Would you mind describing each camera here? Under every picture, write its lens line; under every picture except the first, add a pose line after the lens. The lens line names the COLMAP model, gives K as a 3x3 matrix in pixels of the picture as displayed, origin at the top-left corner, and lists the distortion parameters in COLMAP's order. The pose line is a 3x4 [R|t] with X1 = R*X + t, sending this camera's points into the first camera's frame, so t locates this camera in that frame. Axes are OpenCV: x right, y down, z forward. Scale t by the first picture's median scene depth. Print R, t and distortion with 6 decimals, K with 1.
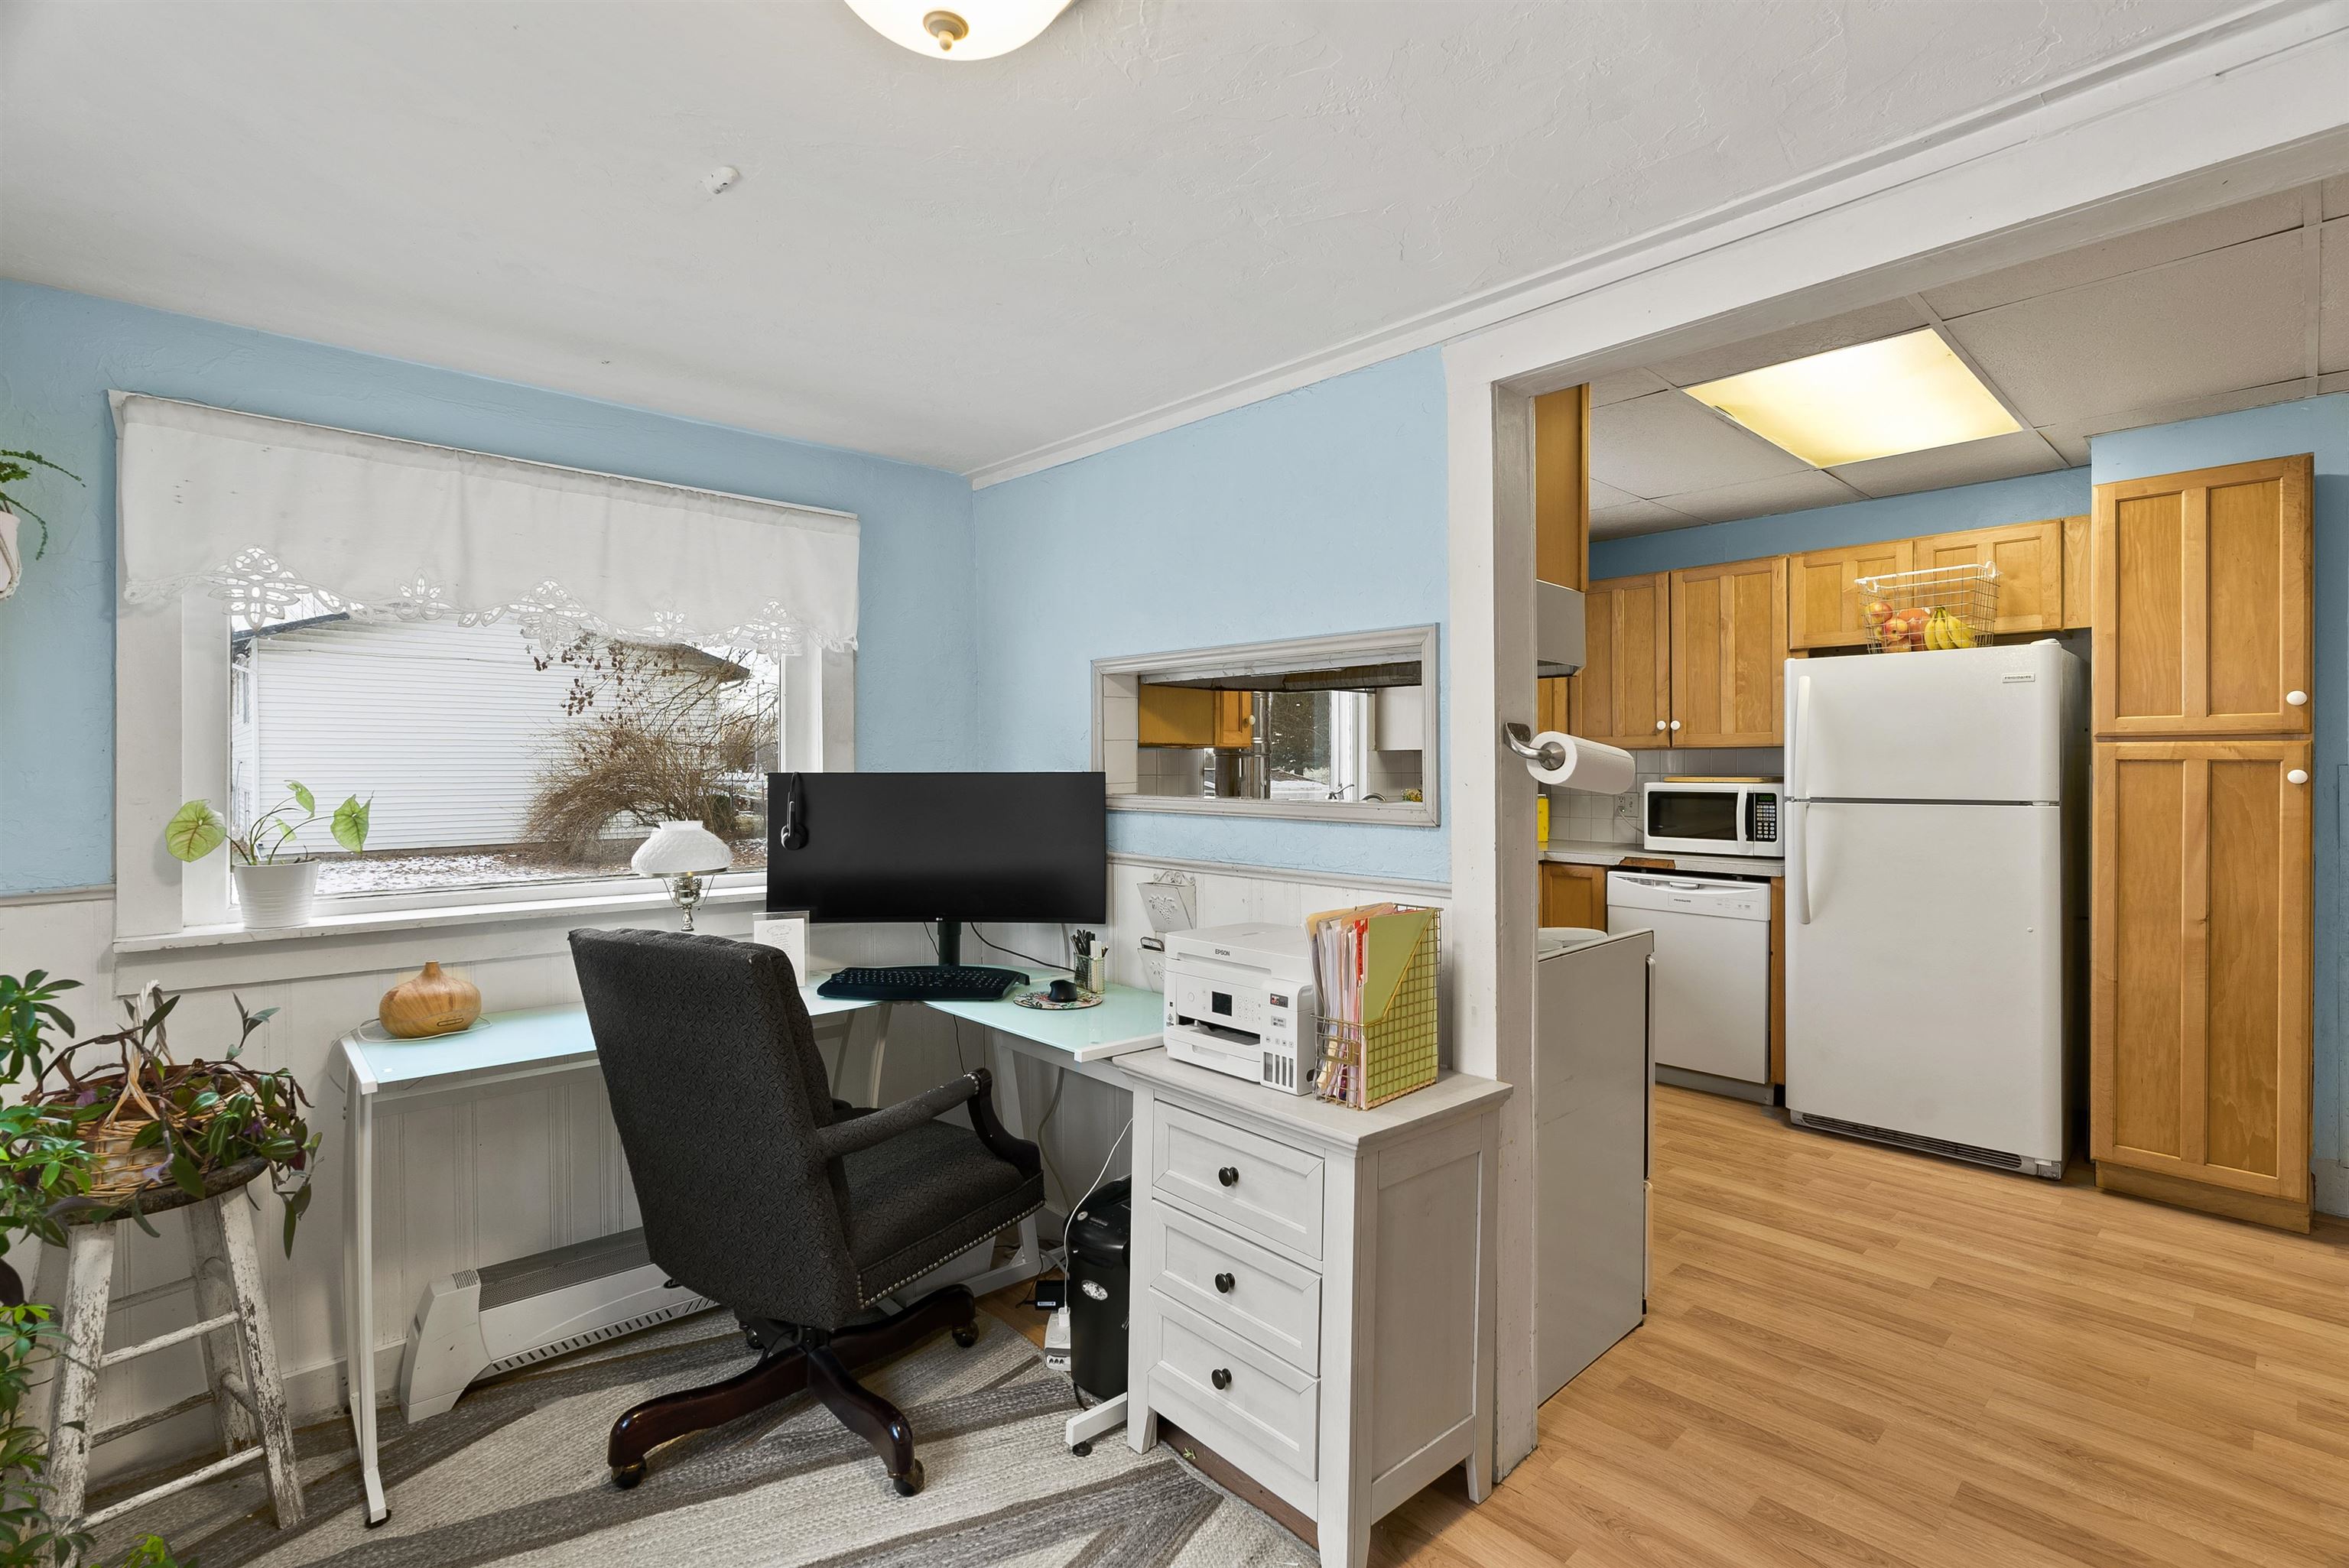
lens RADIAL K [[1058.2, 0, 1176.7], [0, 1058.2, 775.5], [0, 0, 1]] dist [-0.011838, 0.000436]
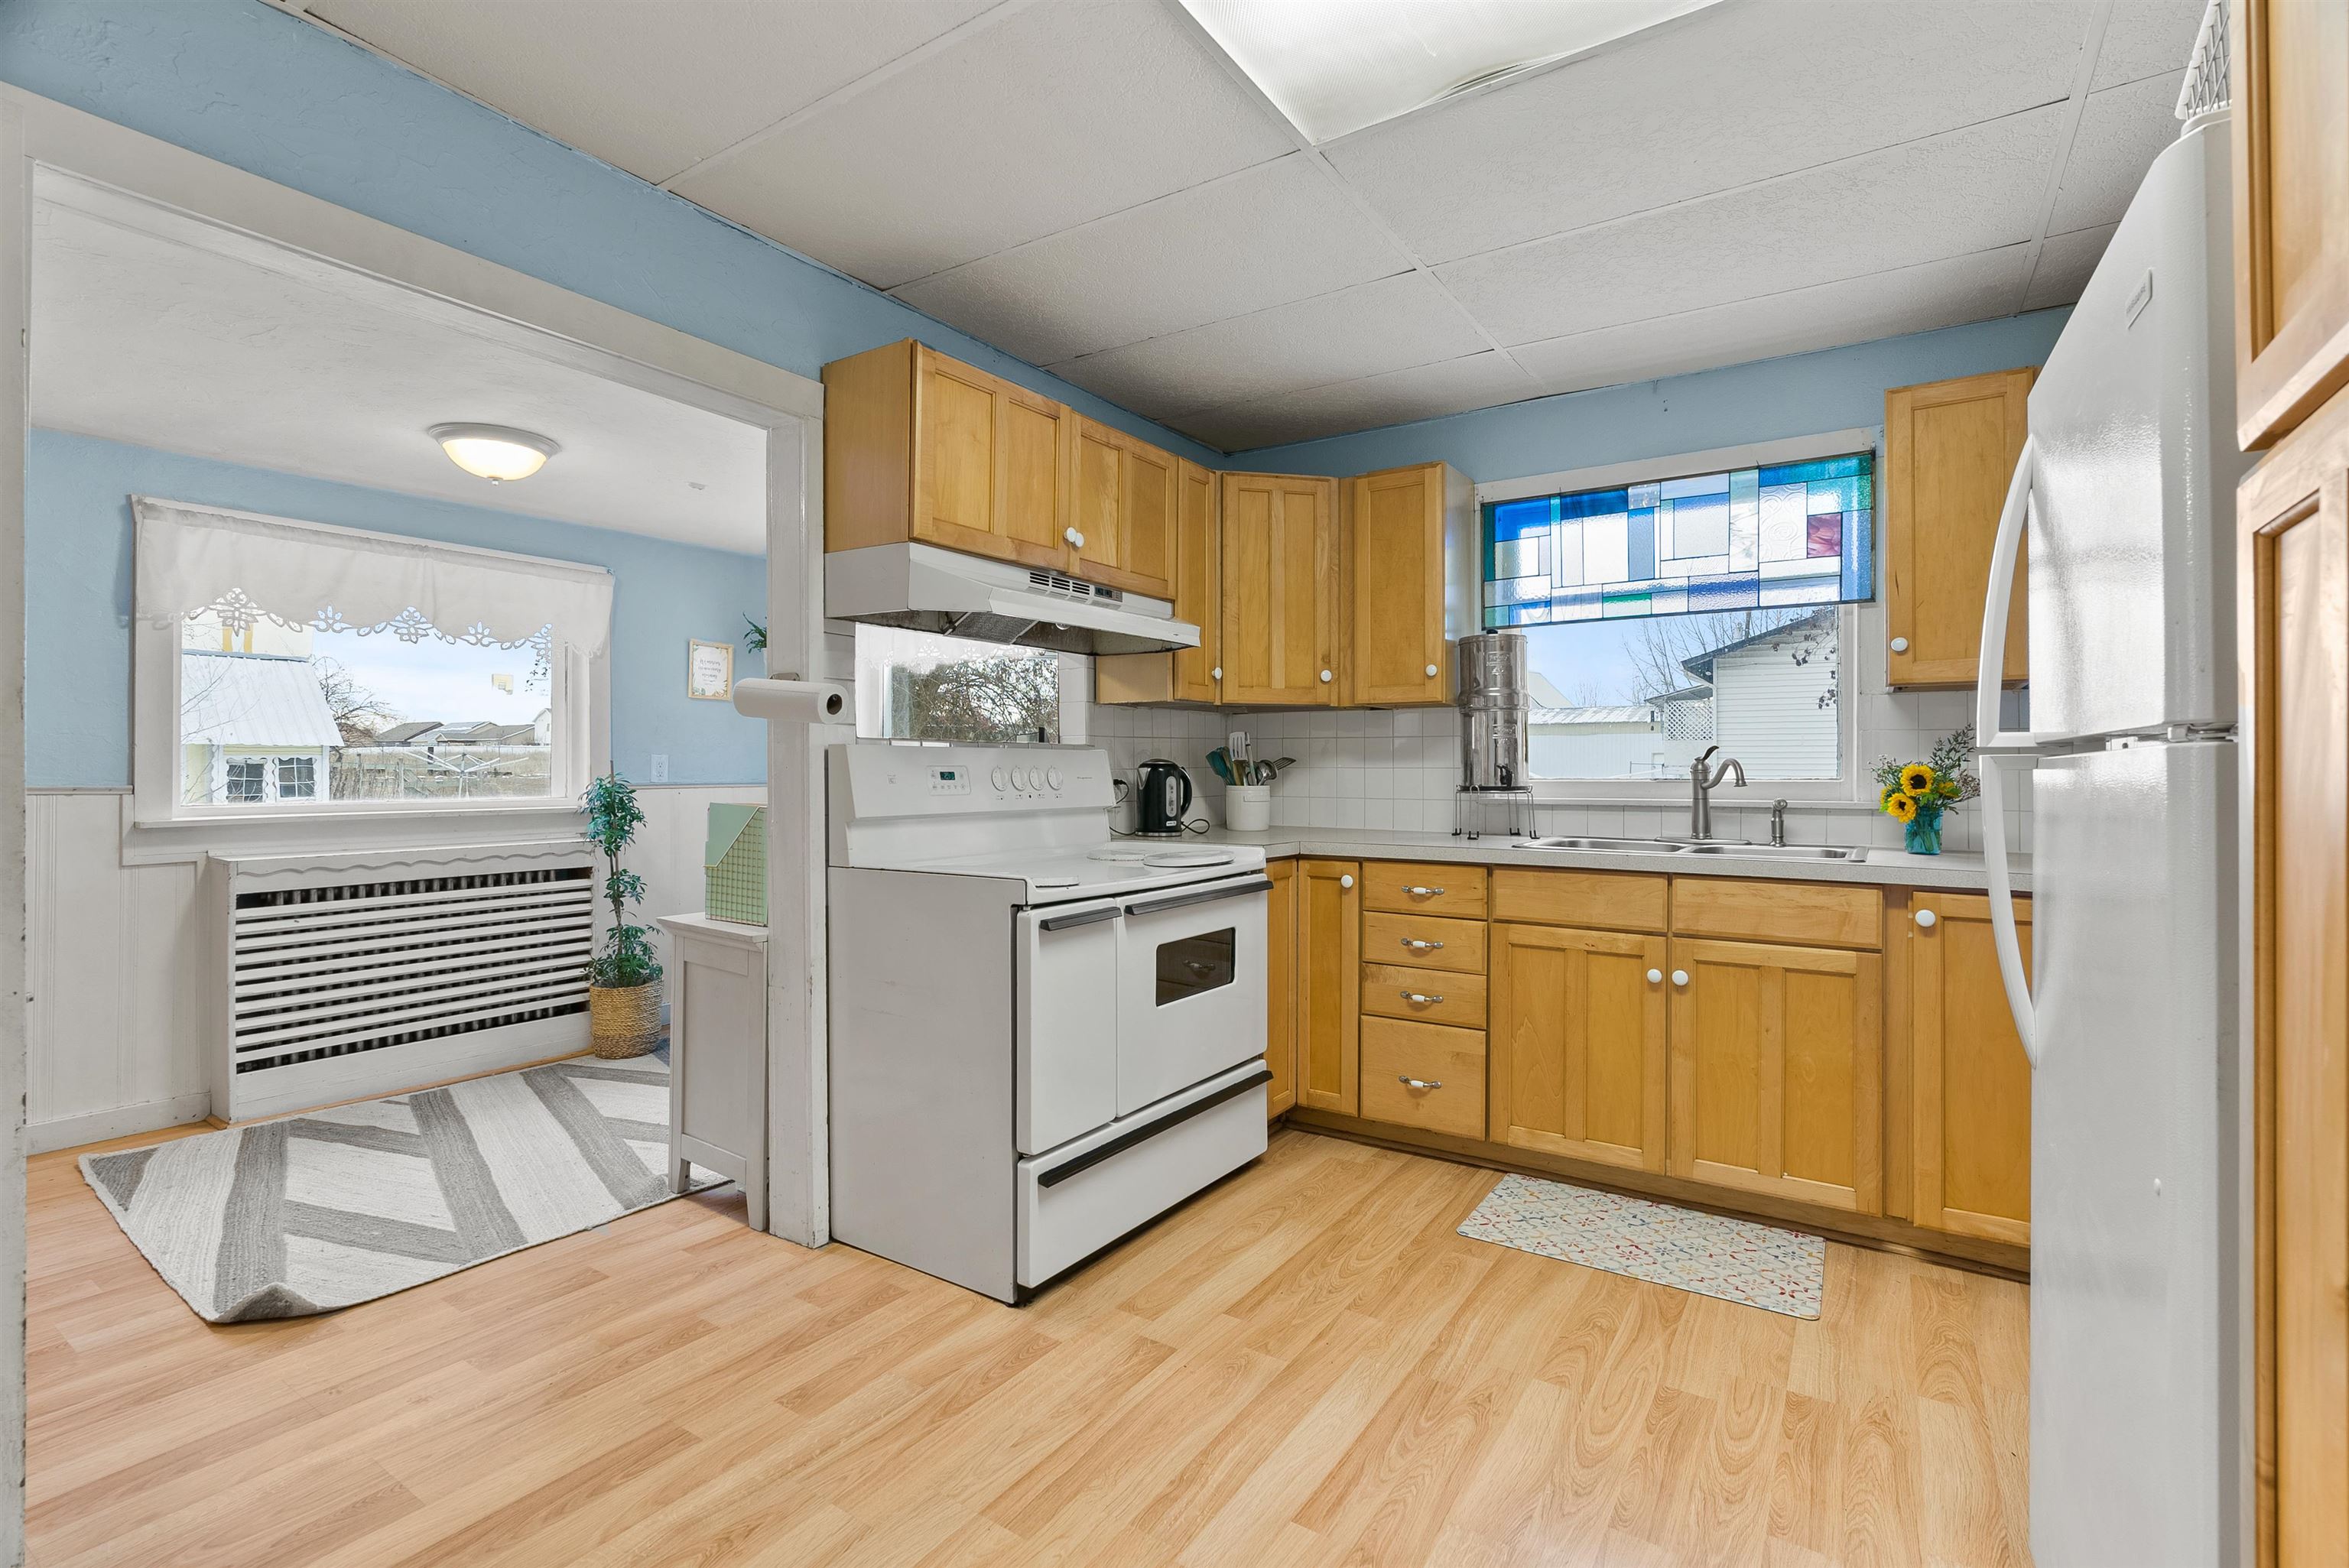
lens RADIAL K [[1071.4, 0, 1177.3], [0, 1071.4, 770.2], [0, 0, 1]] dist [-0.000125, 0.001162]
pose [[0.243571, 0.002135, -0.969881, 1.122042], [-0.012546, 0.999921, -0.000949, 0.042846], [0.969802, 0.012399, 0.243578, 0.735443]]
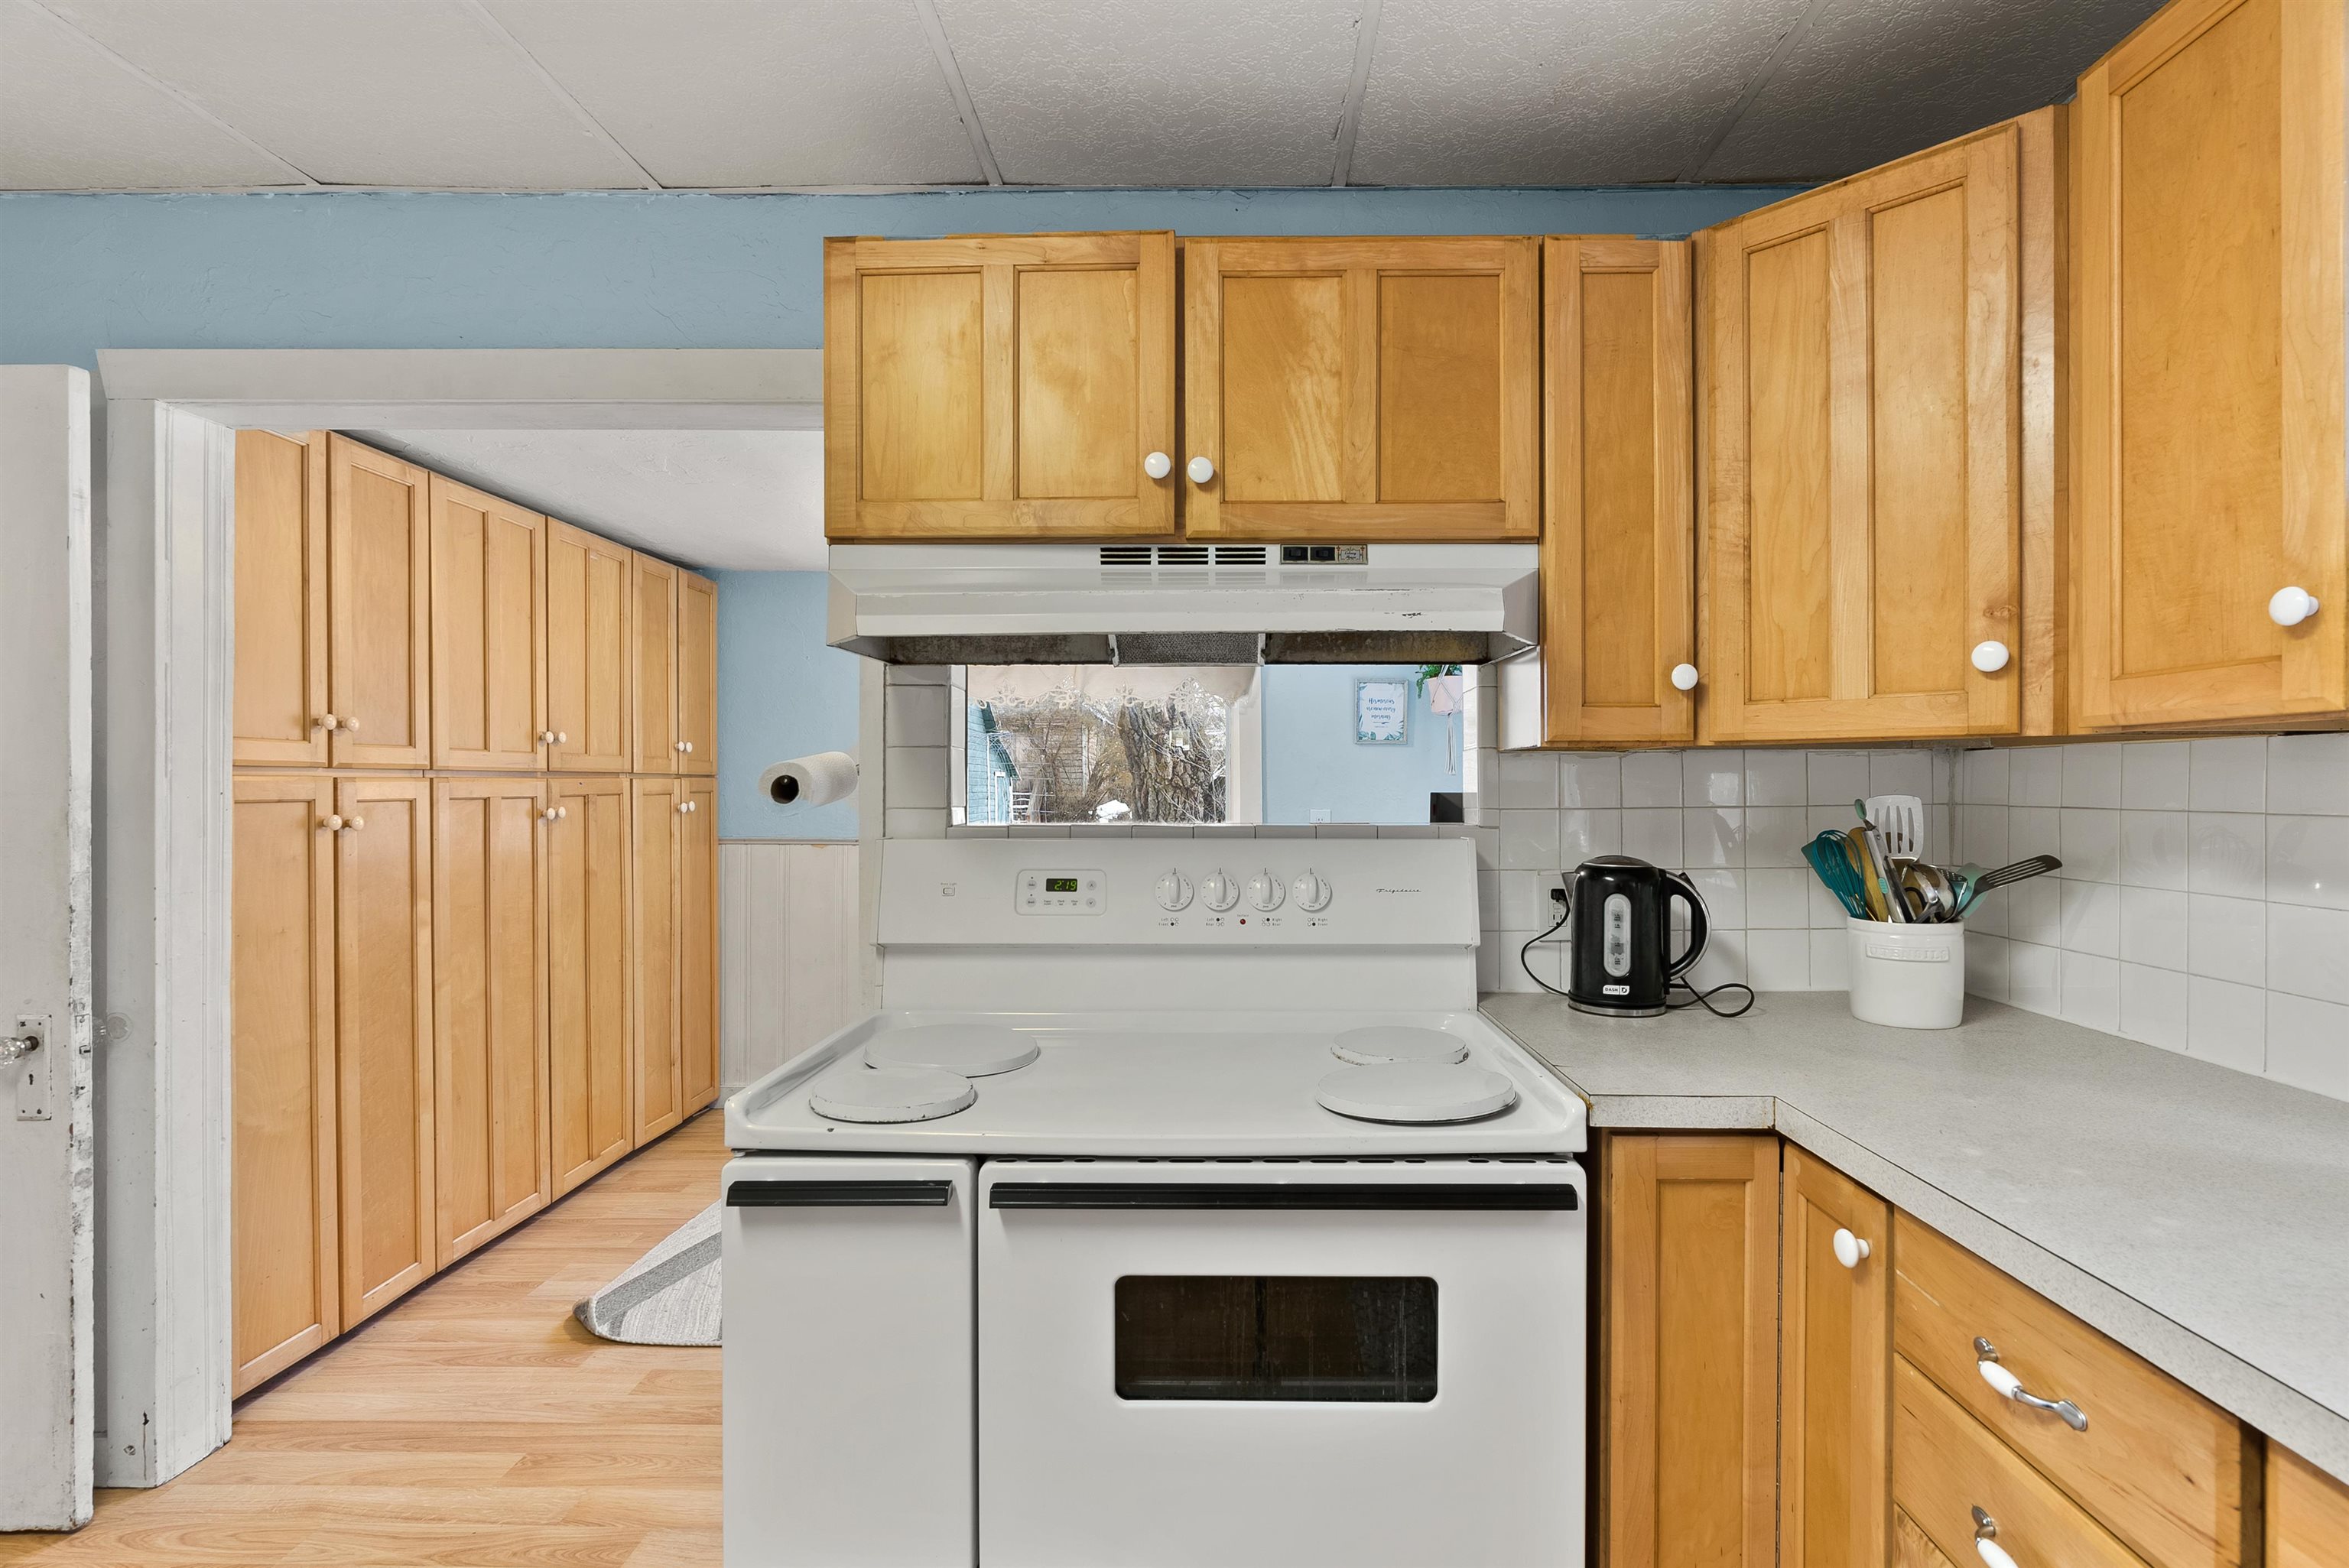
lens RADIAL K [[1086.5, 0, 1222.7], [0, 1086.5, 796.3], [0, 0, 1]] dist [-0.005533, -0.000257]
pose [[-0.677964, 0.008043, -0.735051, 0.552409], [-0.006845, 0.999828, 0.017254, -0.012651], [0.735063, 0.016729, -0.677792, 1.256403]]
